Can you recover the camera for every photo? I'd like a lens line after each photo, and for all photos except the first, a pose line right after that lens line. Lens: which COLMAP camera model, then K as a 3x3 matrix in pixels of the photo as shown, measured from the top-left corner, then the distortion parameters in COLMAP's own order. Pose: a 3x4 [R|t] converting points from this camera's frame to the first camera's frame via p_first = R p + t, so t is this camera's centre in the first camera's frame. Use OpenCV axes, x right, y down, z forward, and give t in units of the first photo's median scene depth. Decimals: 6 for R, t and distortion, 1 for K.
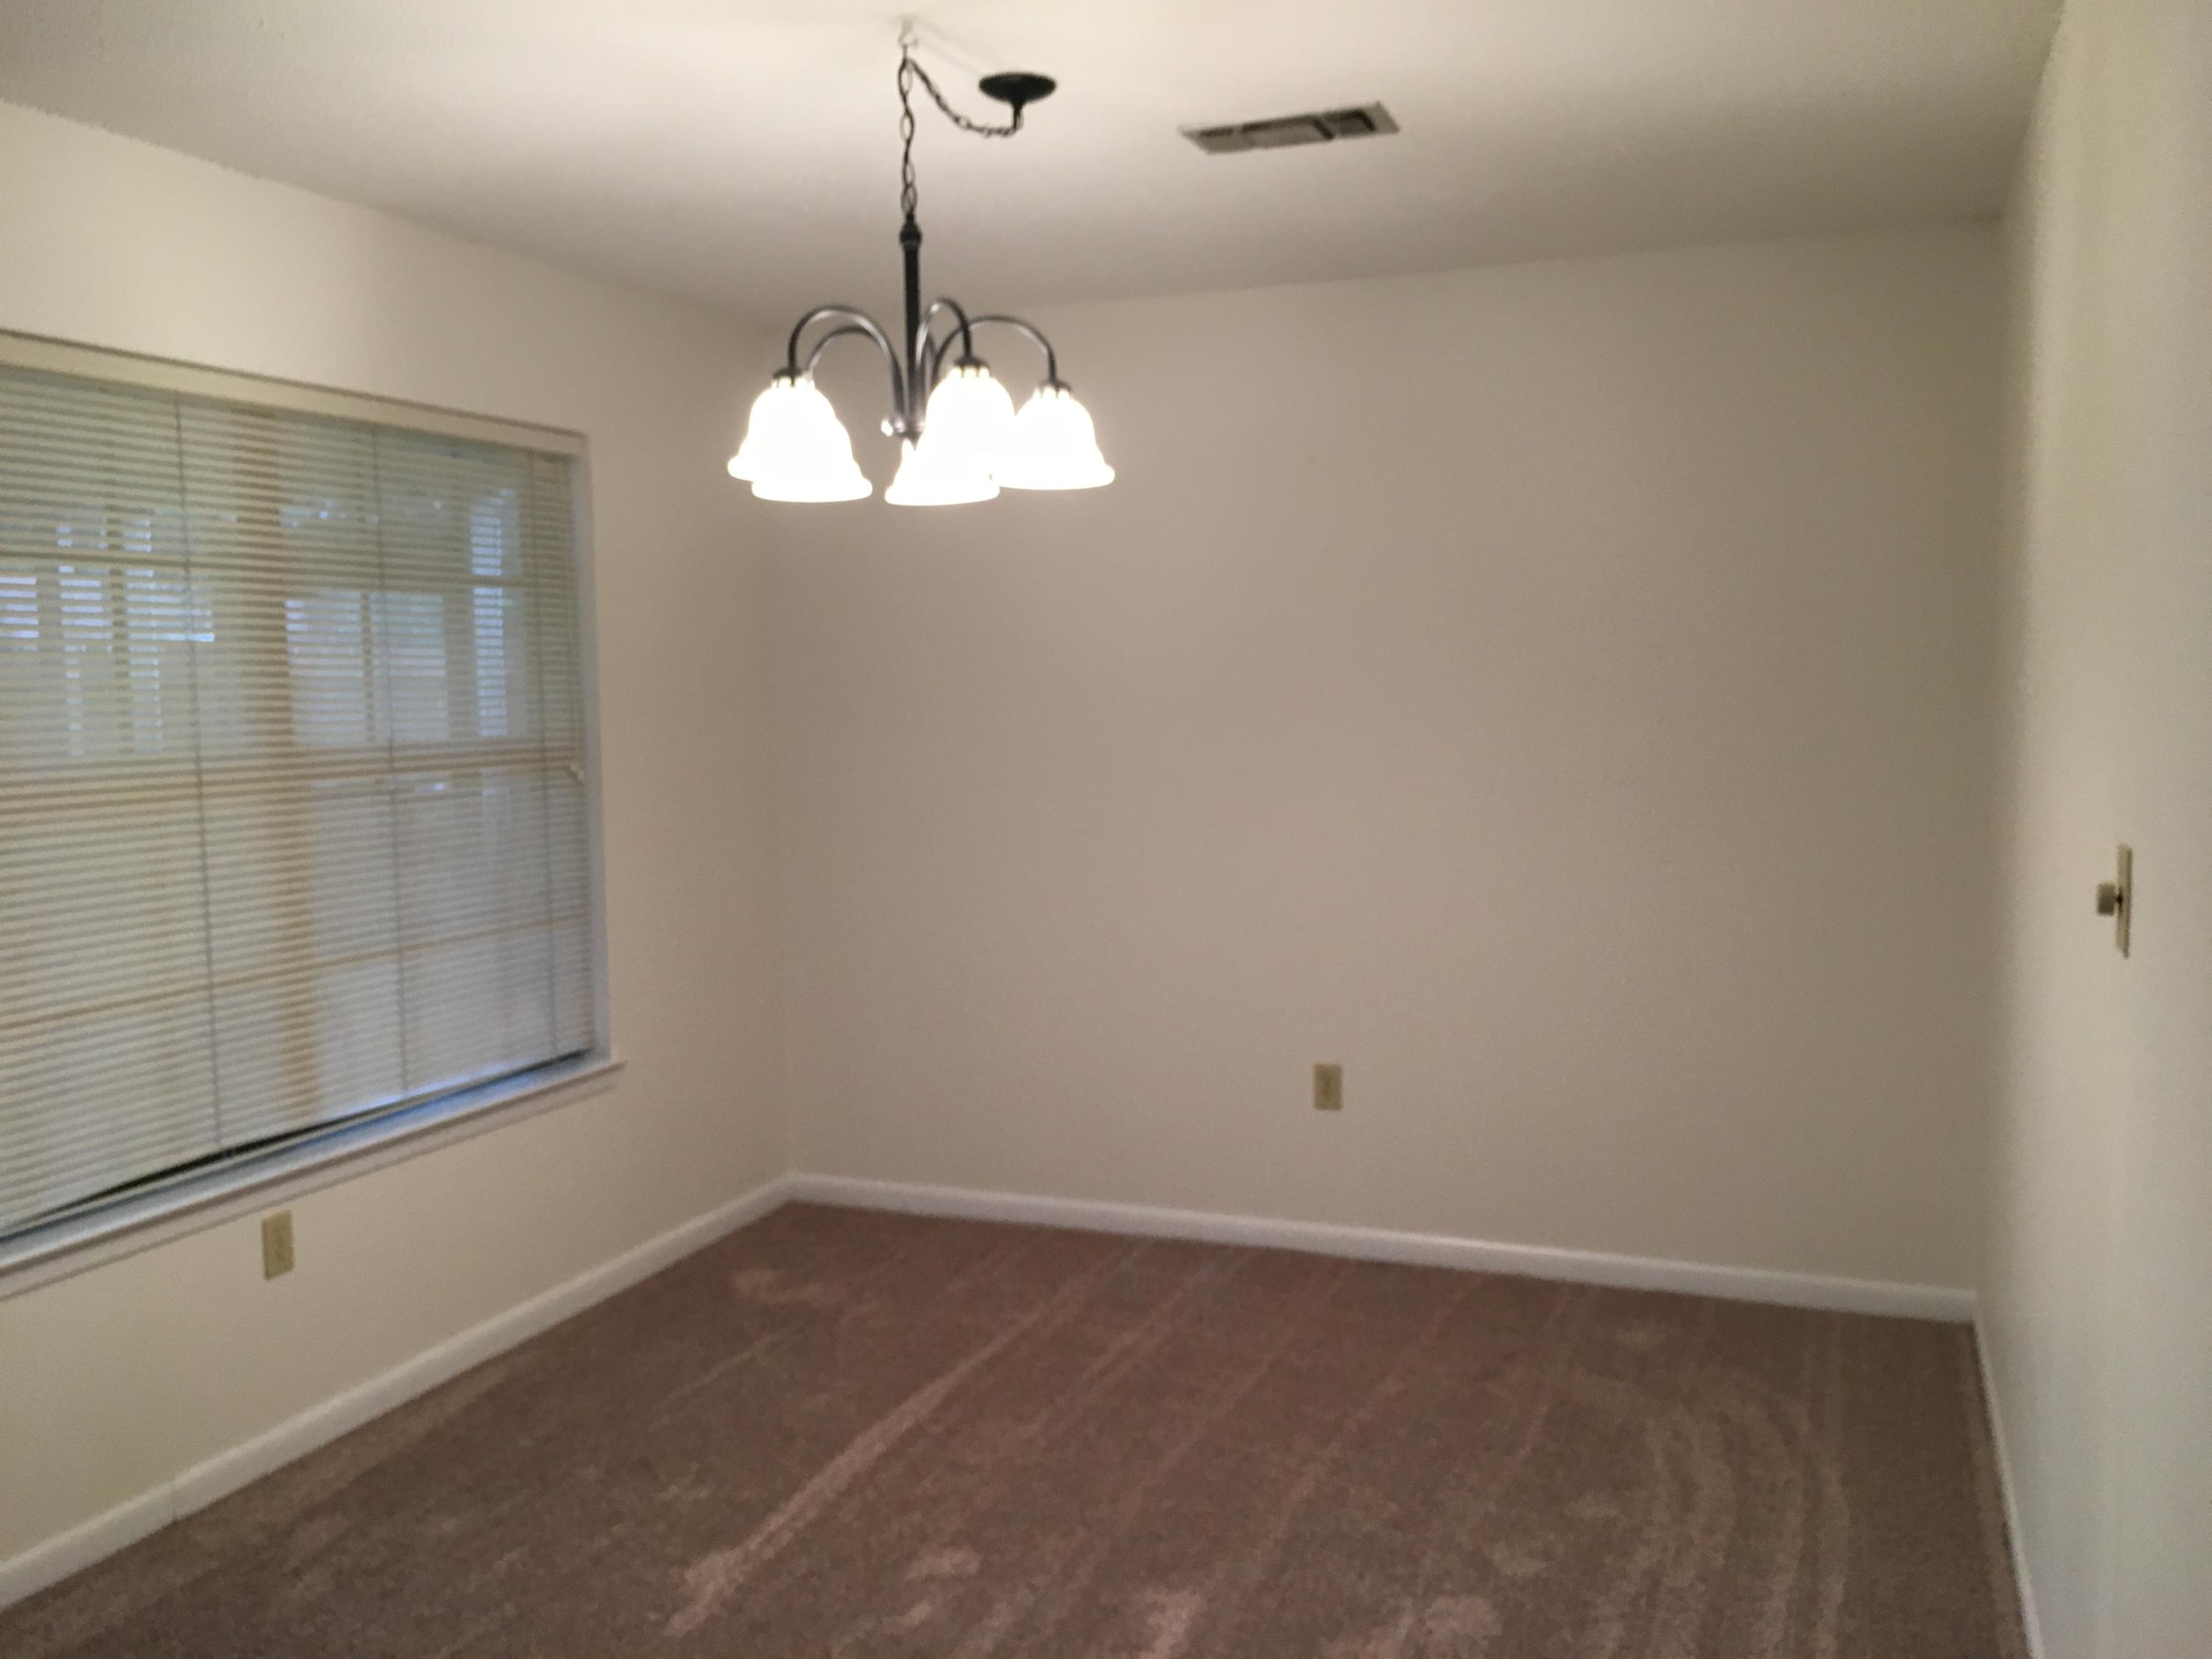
lens RADIAL K [[1892.6, 0, 1106.0], [0, 1892.6, 829.5], [0, 0, 1]] dist [0.078949, -0.125674]
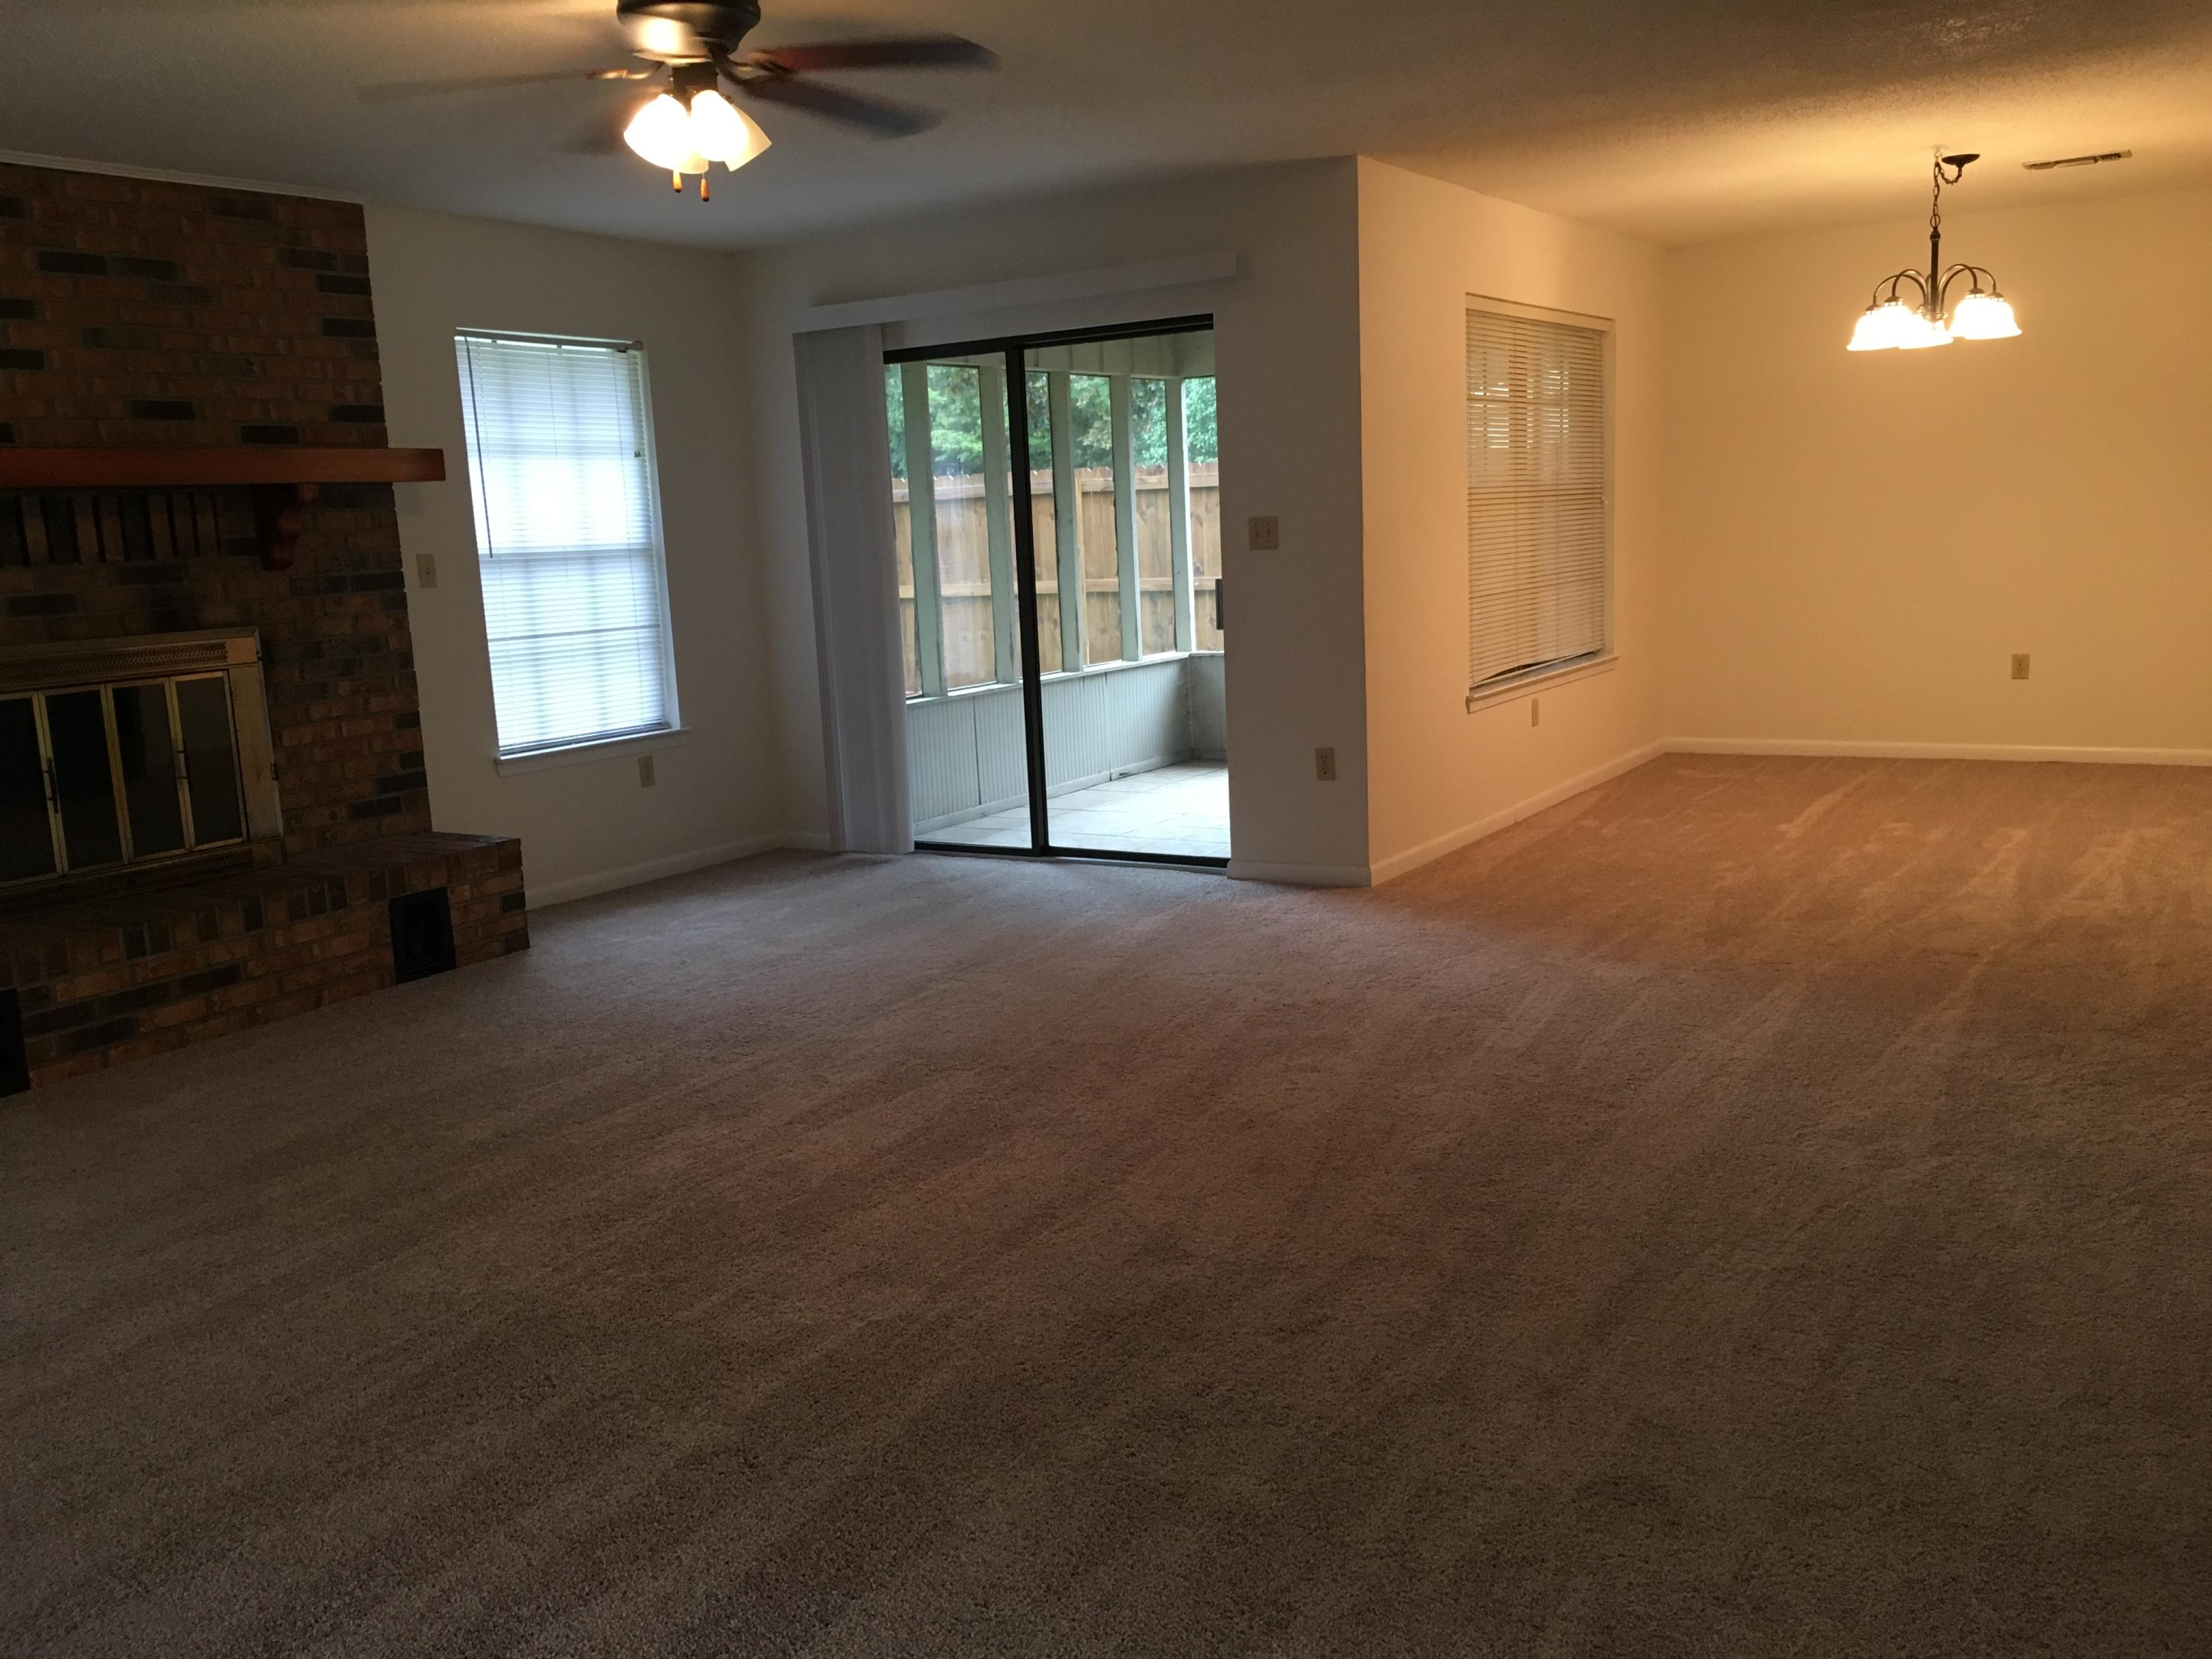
lens RADIAL K [[1889.4, 0, 1098.4], [0, 1889.4, 825.2], [0, 0, 1]] dist [0.094708, -0.128404]
pose [[0.981533, -0.002722, -0.191276, -0.521192], [0.018837, 0.996414, 0.082483, 0.161079], [0.190366, -0.084563, 0.978064, -1.258007]]
